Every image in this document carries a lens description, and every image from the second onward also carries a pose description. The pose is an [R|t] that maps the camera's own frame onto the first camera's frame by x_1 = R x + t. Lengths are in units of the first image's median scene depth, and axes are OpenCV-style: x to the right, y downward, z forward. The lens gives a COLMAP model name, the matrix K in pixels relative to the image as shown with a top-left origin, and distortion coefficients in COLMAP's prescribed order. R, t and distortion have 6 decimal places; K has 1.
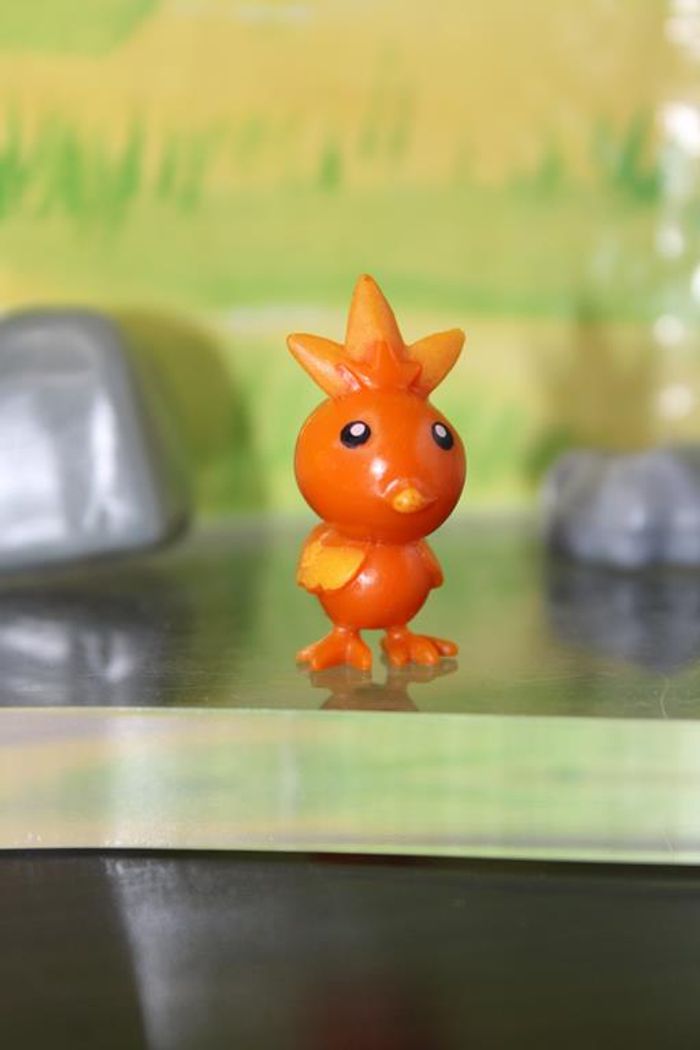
lens RADIAL K [[2700.7, 0, 350.0], [0, 2700.7, 525.0], [0, 0, 1]] dist [0.013694, 0.075287]
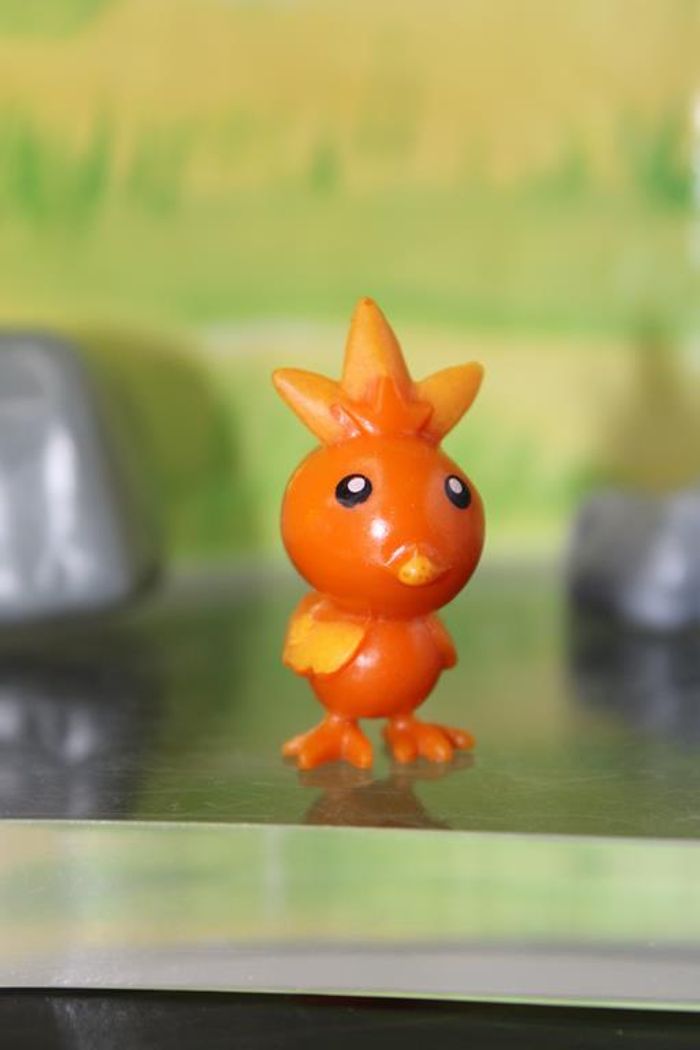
lens RADIAL K [[2700.7, 0, 350.0], [0, 2700.7, 525.0], [0, 0, 1]] dist [0.013694, 0.075287]
pose [[0.999992, 0.002762, 0.002774, -0.001369], [-0.002771, 0.999991, 0.003317, -0.024807], [-0.002765, -0.003325, 0.999991, 0.160756]]
